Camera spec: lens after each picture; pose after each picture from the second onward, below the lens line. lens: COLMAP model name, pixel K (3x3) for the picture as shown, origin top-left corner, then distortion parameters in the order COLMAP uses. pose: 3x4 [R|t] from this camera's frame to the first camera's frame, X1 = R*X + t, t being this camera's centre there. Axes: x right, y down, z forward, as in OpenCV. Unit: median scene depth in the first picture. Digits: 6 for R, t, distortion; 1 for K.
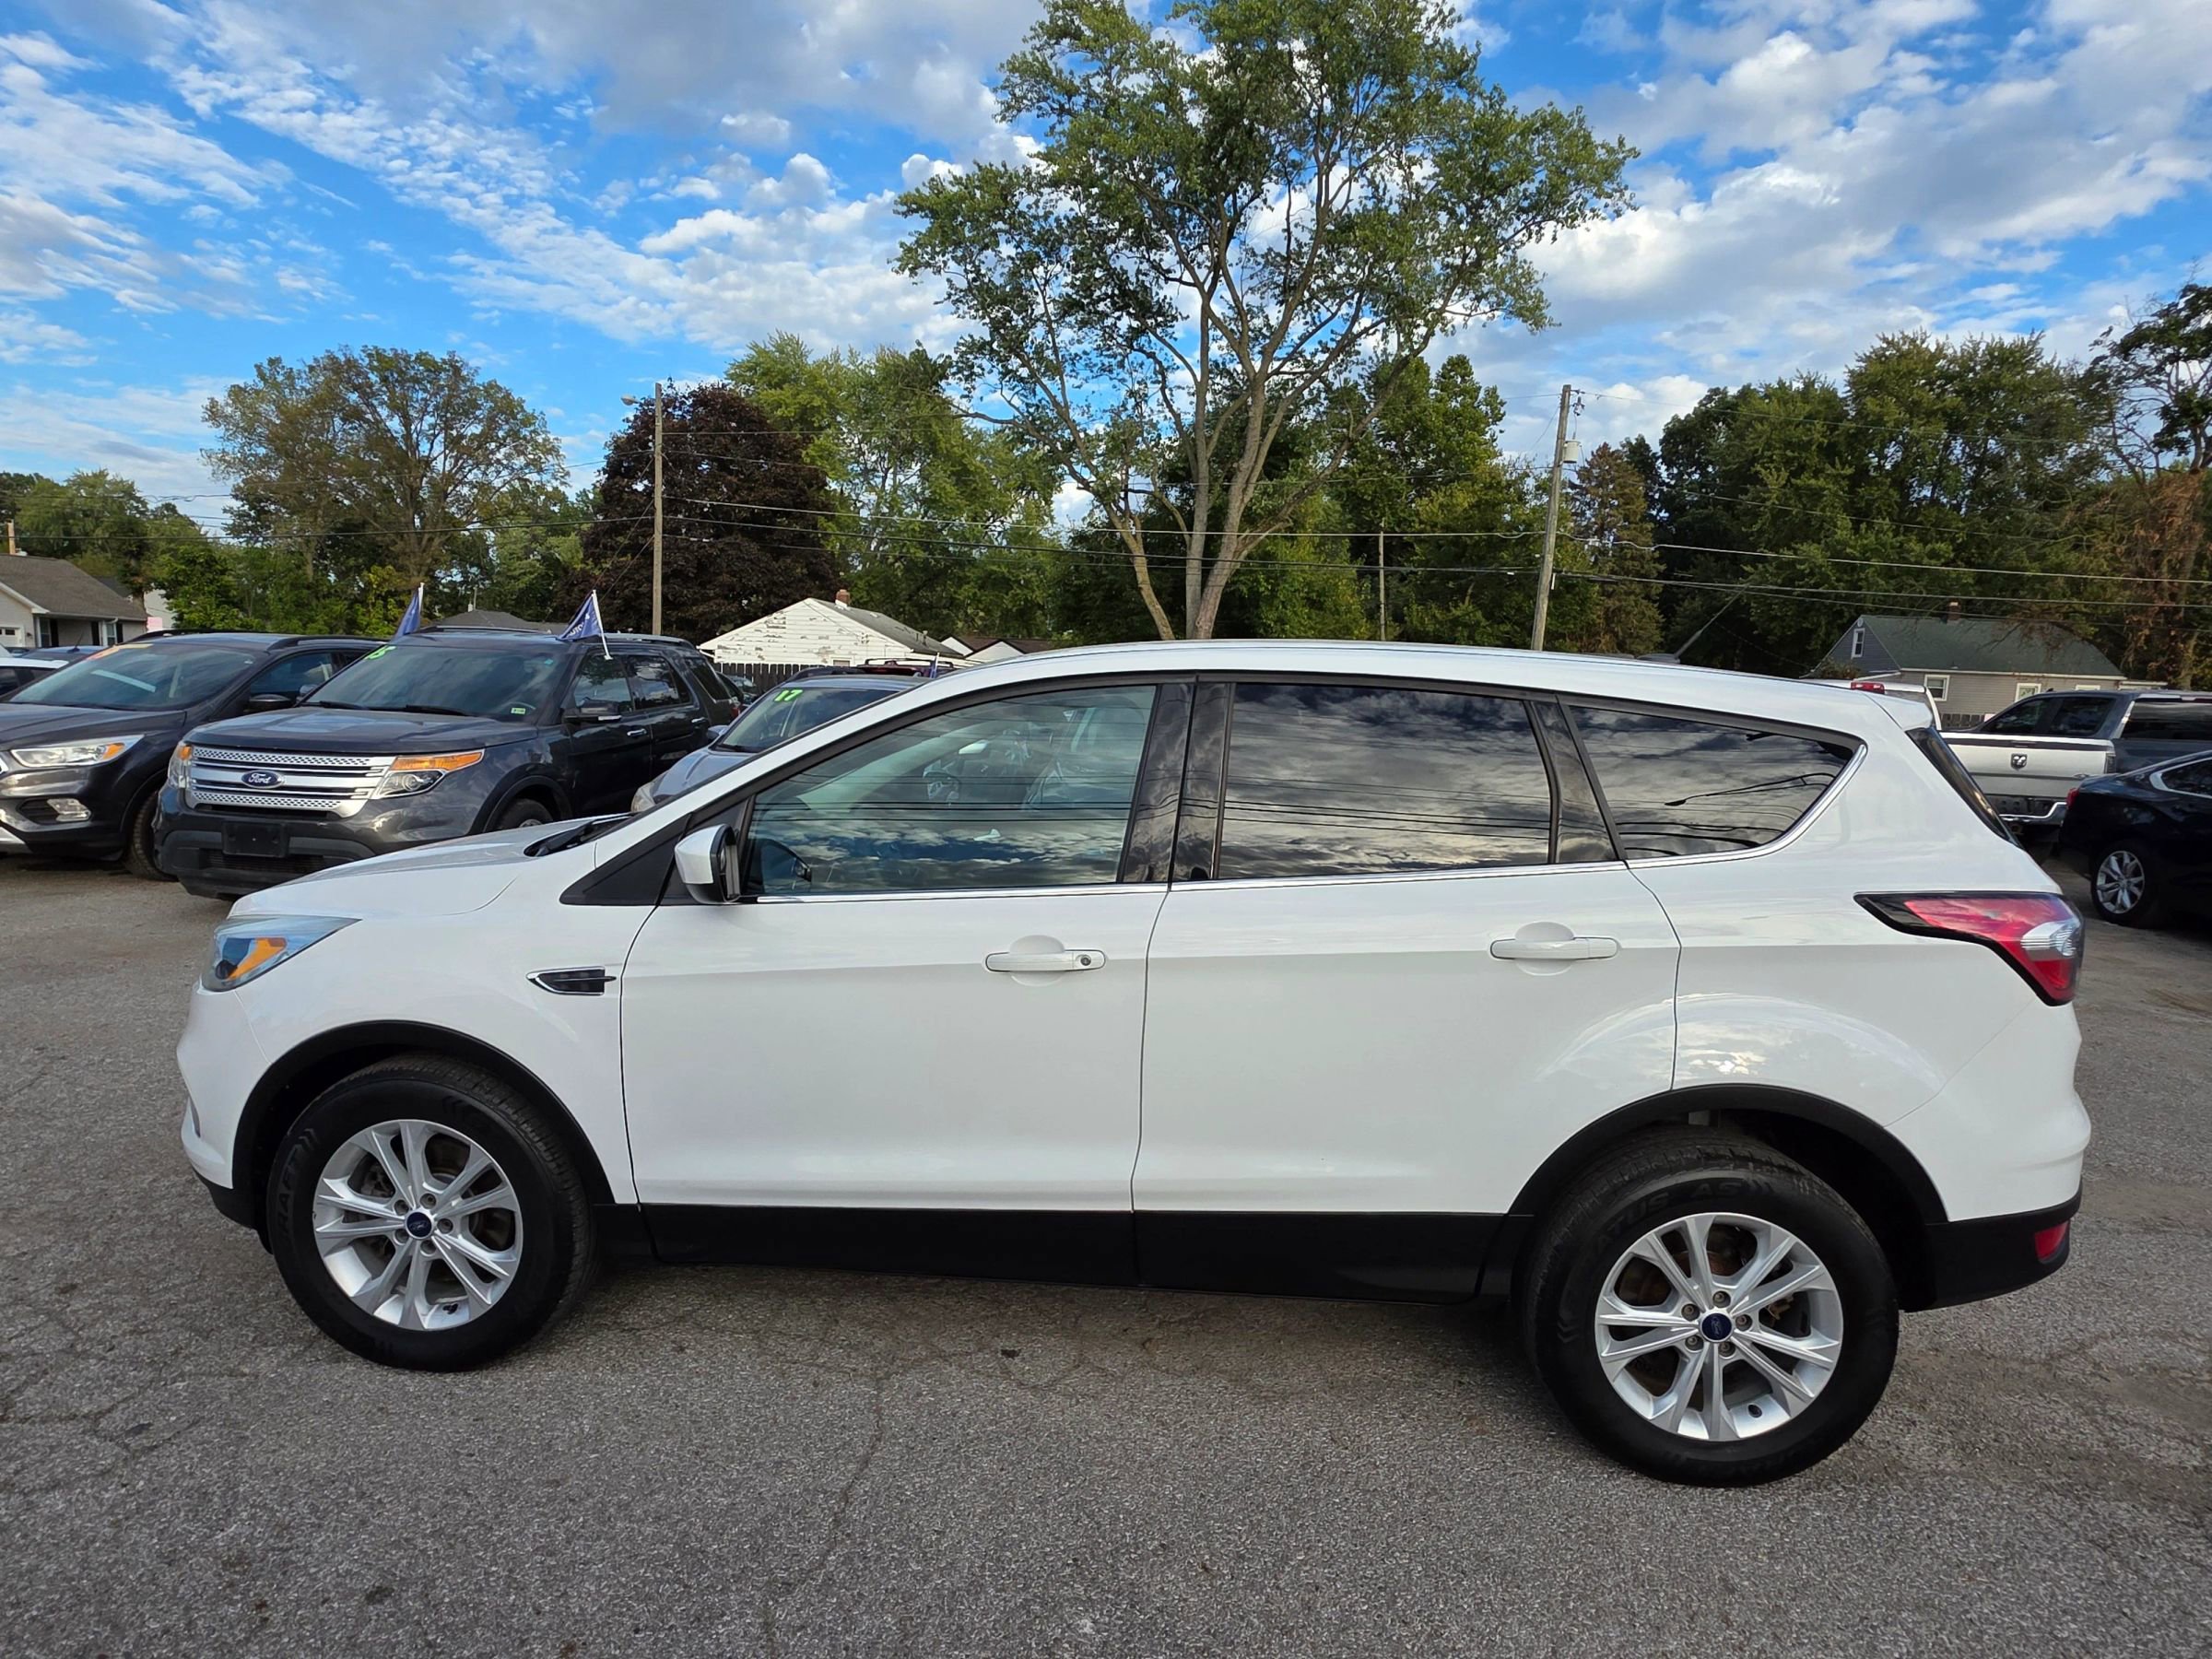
lens RADIAL K [[1248.8, 0, 1110.1], [0, 1248.8, 872.2], [0, 0, 1]] dist [-0.000647, -0.000430]
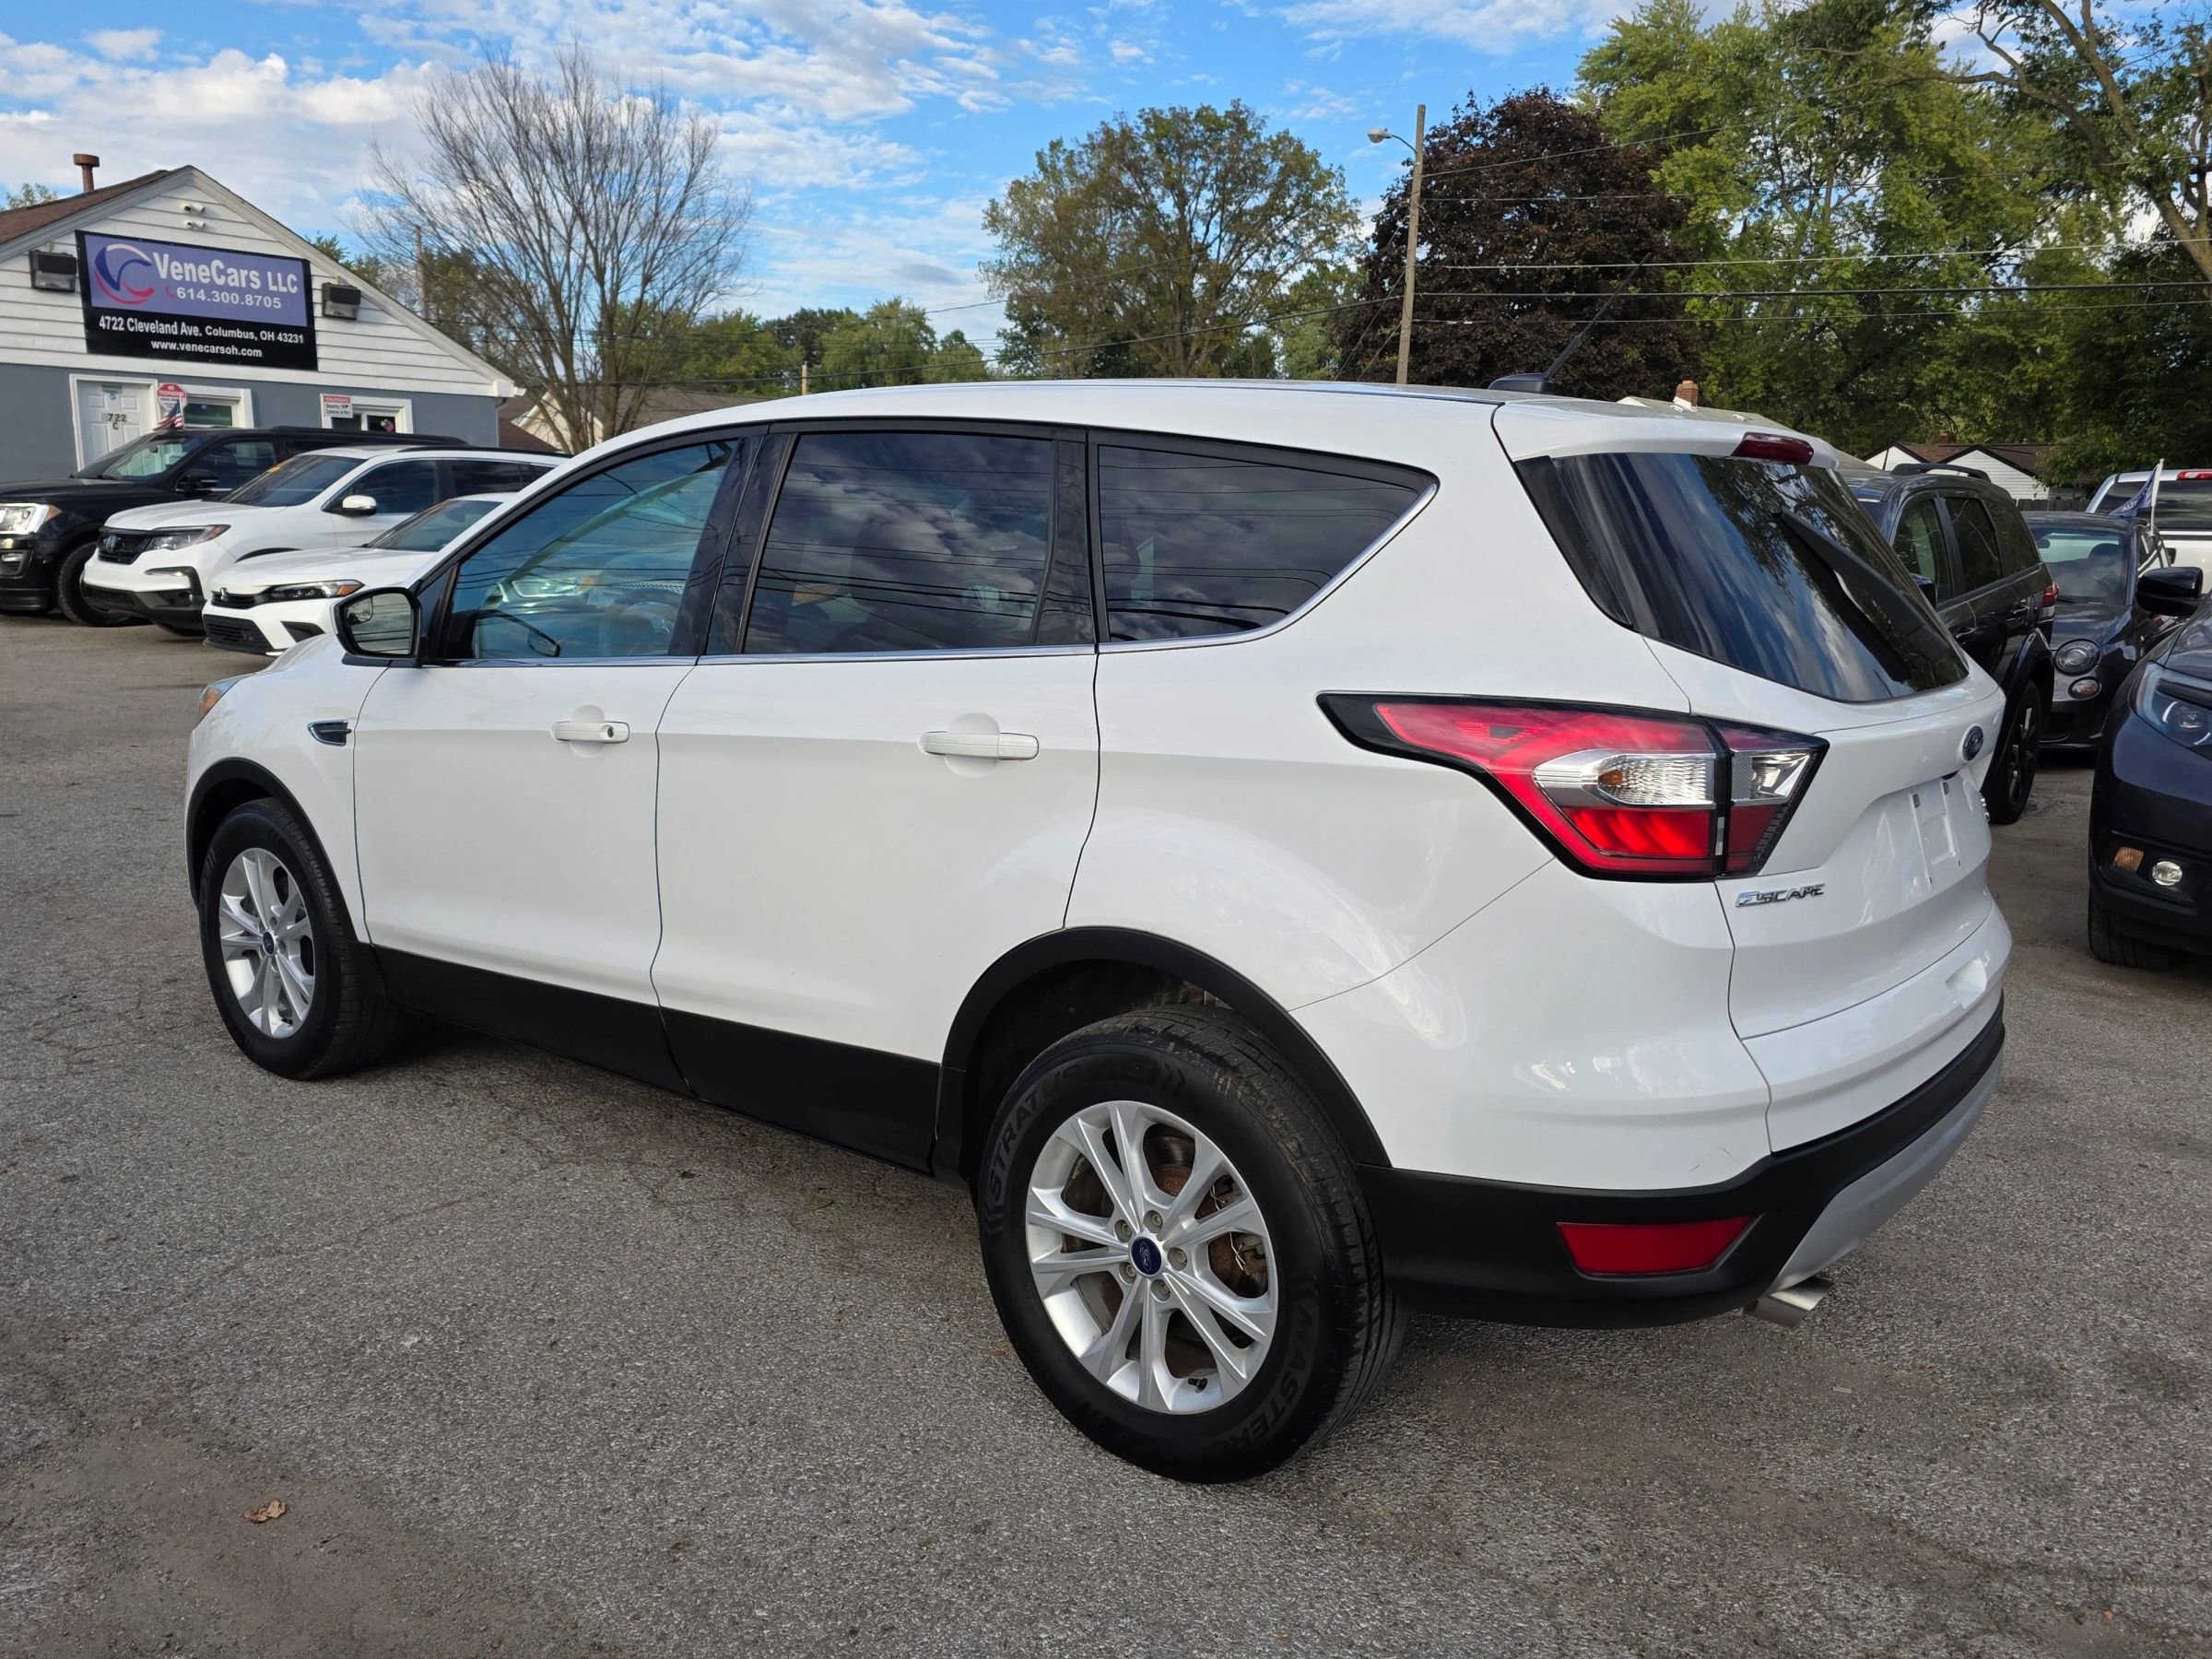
lens RADIAL K [[1993.2, 0, 1106.0], [0, 1993.2, 829.5], [0, 0, 1]] dist [0.053100, -0.051406]
pose [[0.790469, 0.073720, -0.608049, 0.182999], [-0.082000, 0.996531, 0.014219, 0.013761], [0.606988, 0.038621, 0.793772, 0.000739]]
